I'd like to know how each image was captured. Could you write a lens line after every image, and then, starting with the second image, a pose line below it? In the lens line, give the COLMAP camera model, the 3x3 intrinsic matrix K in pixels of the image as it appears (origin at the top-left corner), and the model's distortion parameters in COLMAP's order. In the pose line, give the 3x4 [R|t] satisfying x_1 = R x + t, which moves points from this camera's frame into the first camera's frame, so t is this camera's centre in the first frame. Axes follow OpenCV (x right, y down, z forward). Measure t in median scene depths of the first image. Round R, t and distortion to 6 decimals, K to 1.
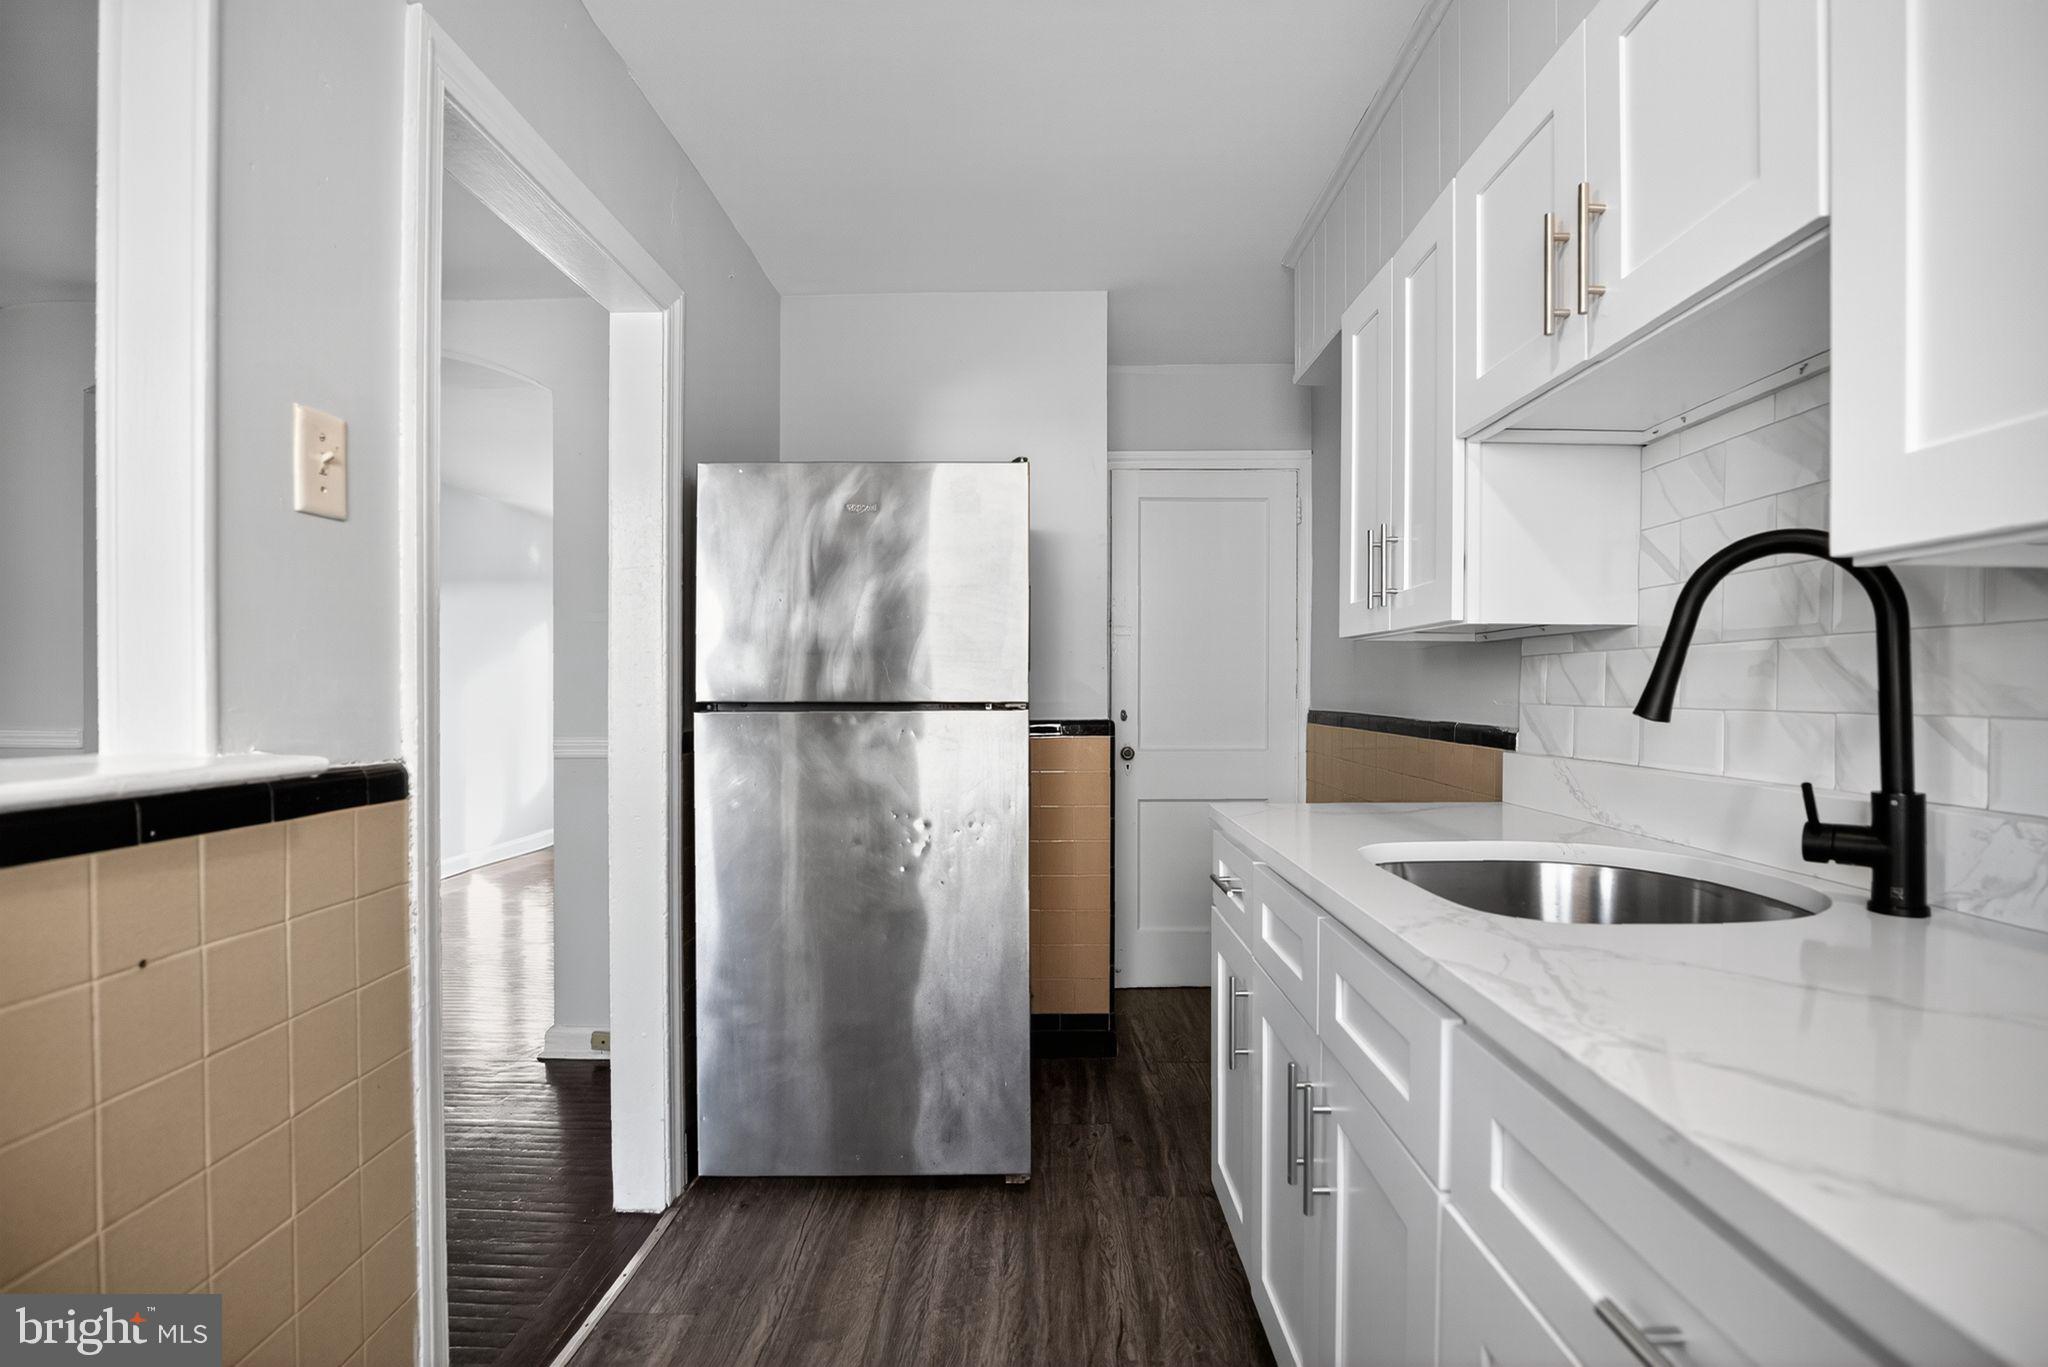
lens RADIAL K [[961.5, 0, 1031.8], [0, 961.5, 692.7], [0, 0, 1]] dist [-0.027195, 0.000419]
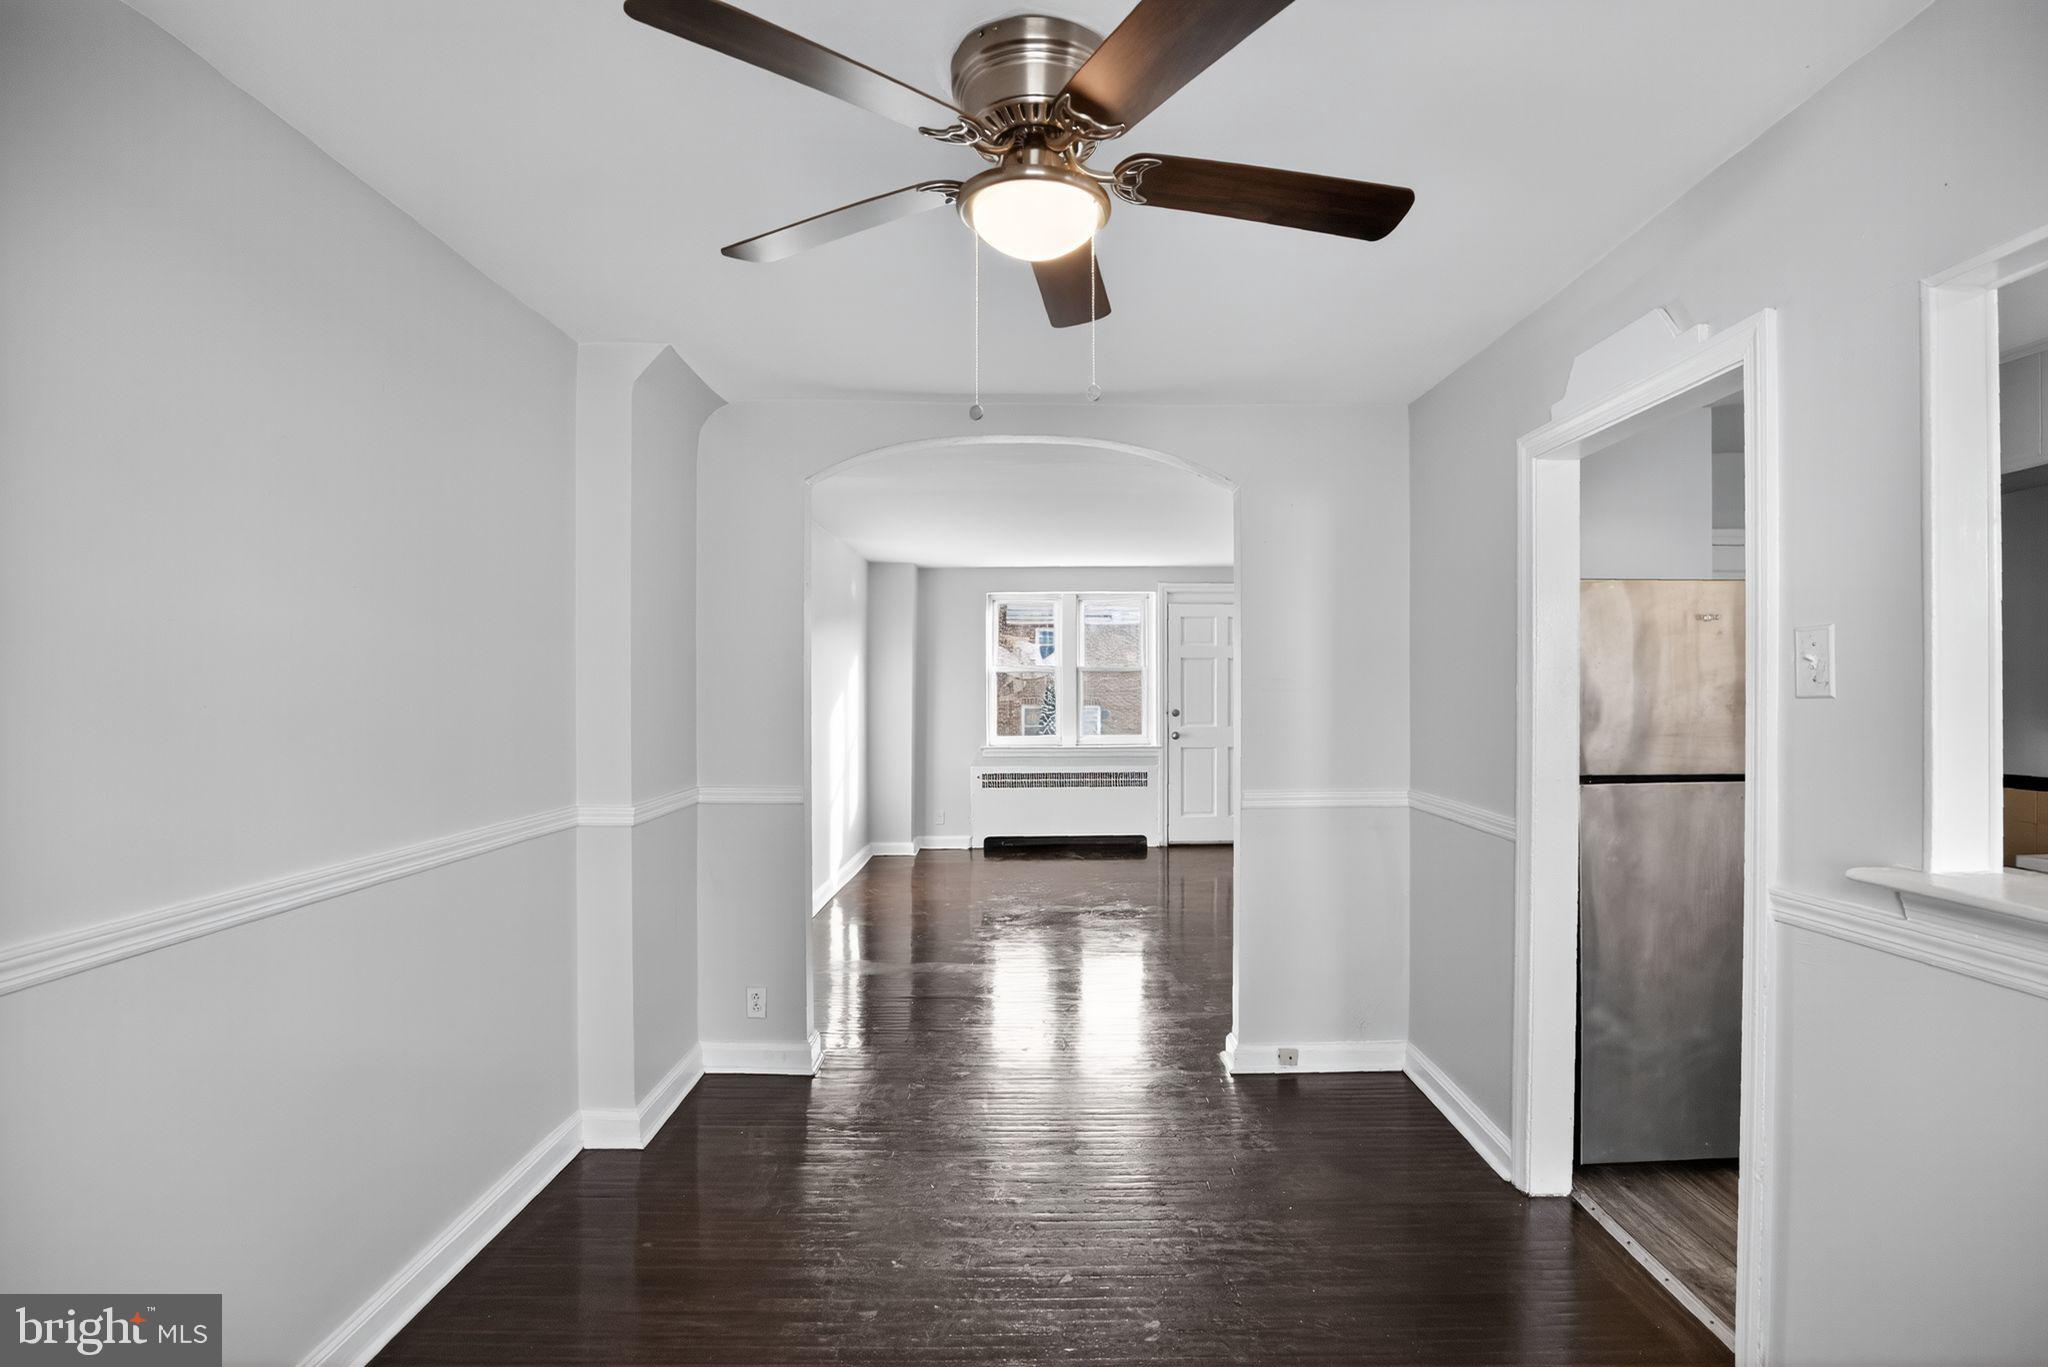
lens RADIAL K [[961.5, 0, 1031.8], [0, 961.5, 692.7], [0, 0, 1]] dist [-0.027195, 0.000419]
pose [[0.999657, -0.001838, 0.026142, -1.229957], [0.001994, 0.999980, -0.005968, -0.104604], [-0.026130, 0.006018, 0.999640, -0.224365]]
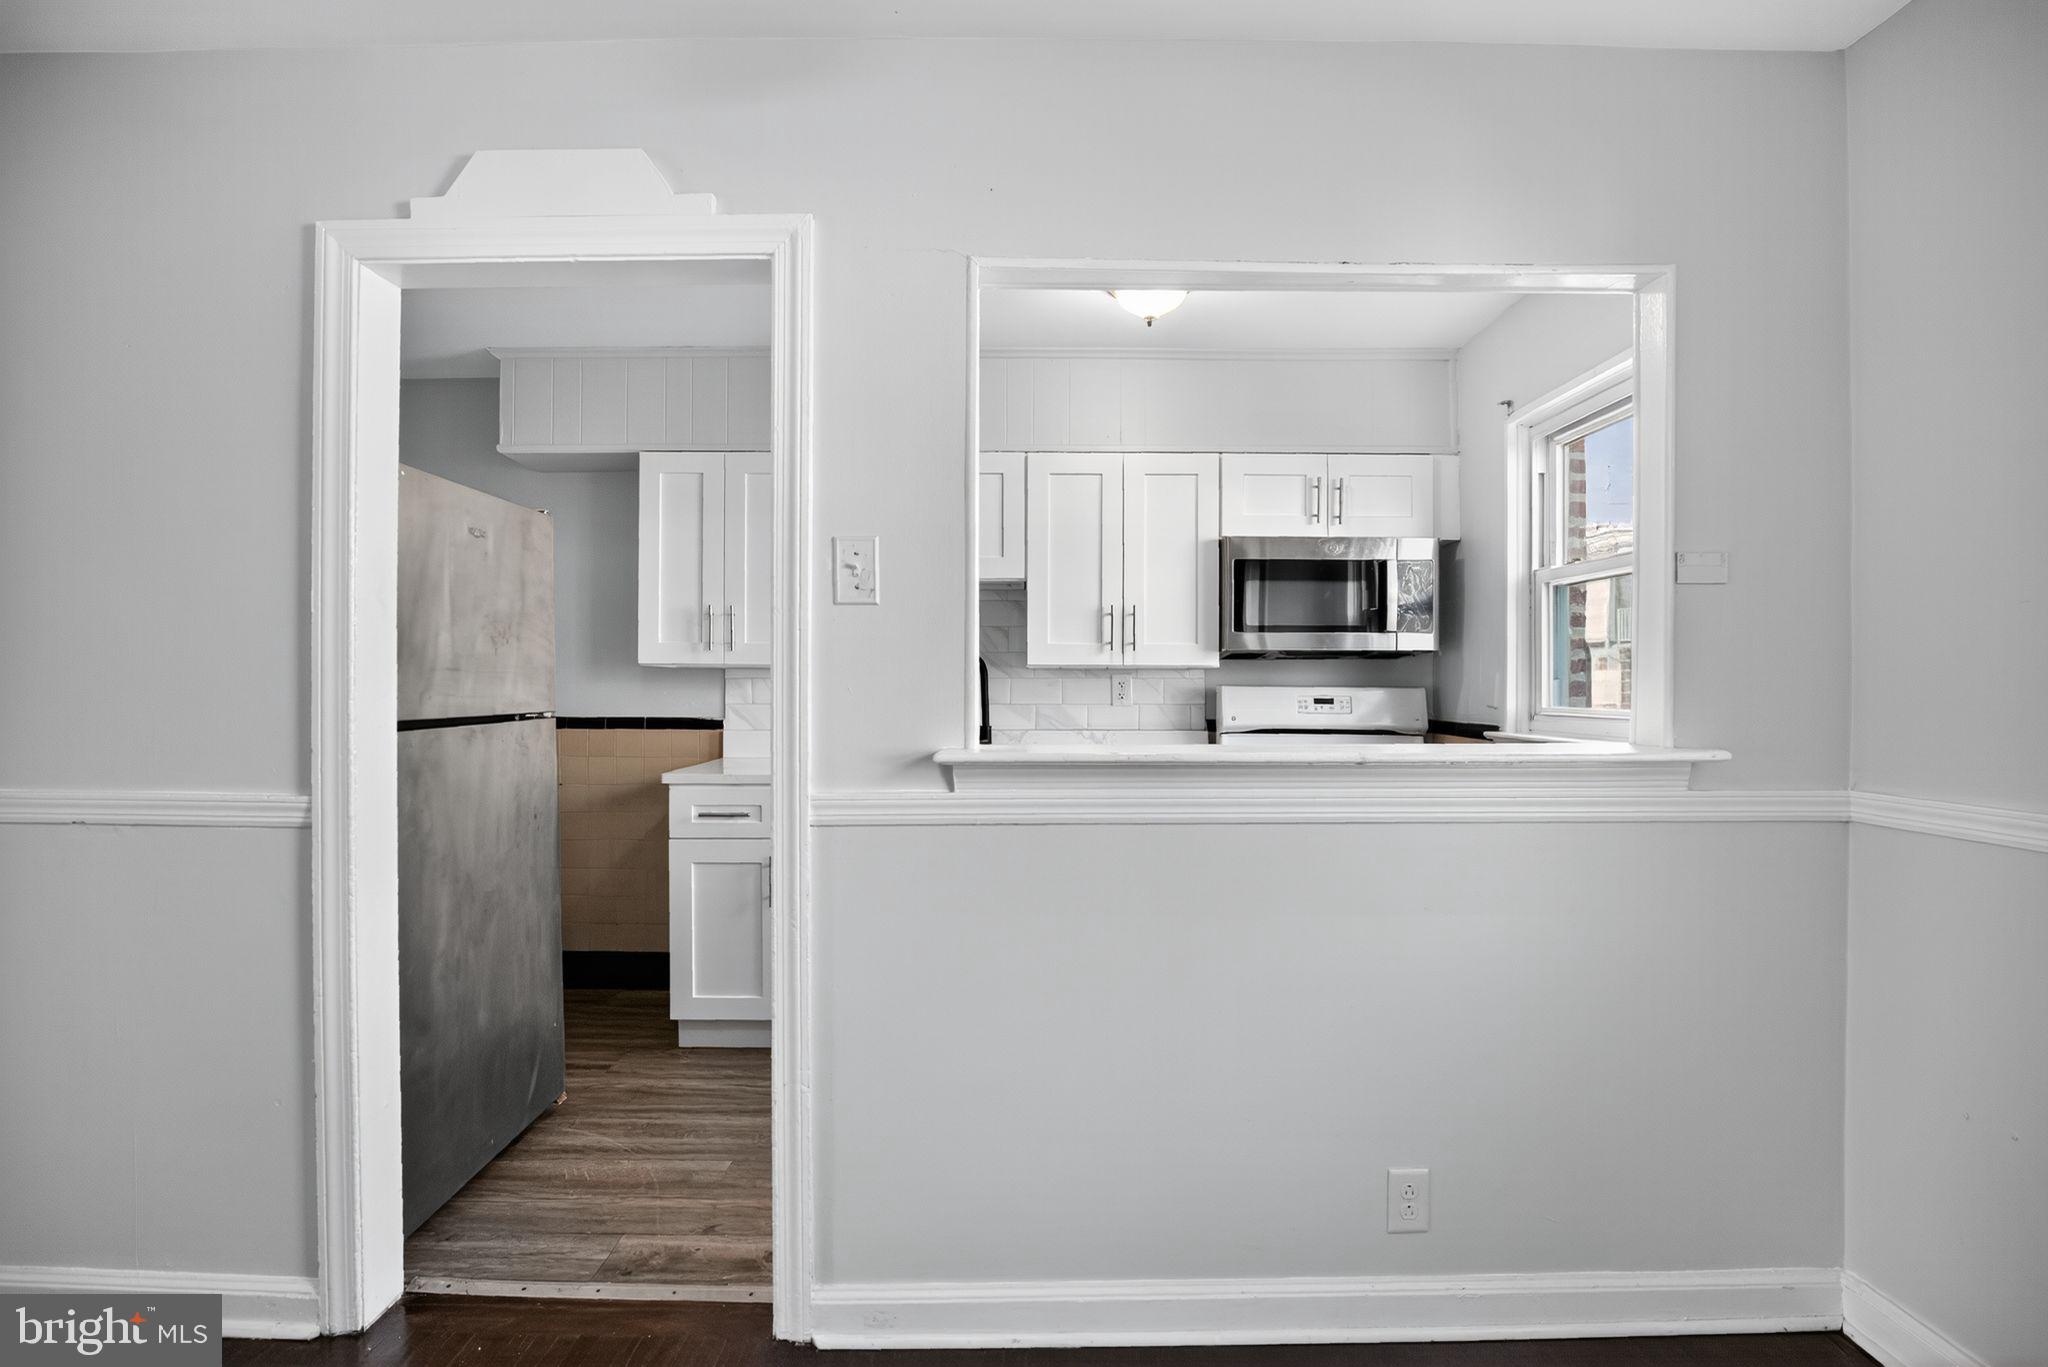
lens RADIAL K [[961.5, 0, 1031.8], [0, 961.5, 692.7], [0, 0, 1]] dist [-0.027195, 0.000419]
pose [[-0.022265, -0.004360, 0.999743, -1.421322], [0.005123, 0.999977, 0.004475, -0.021694], [-0.999739, 0.005222, -0.022242, 0.469528]]
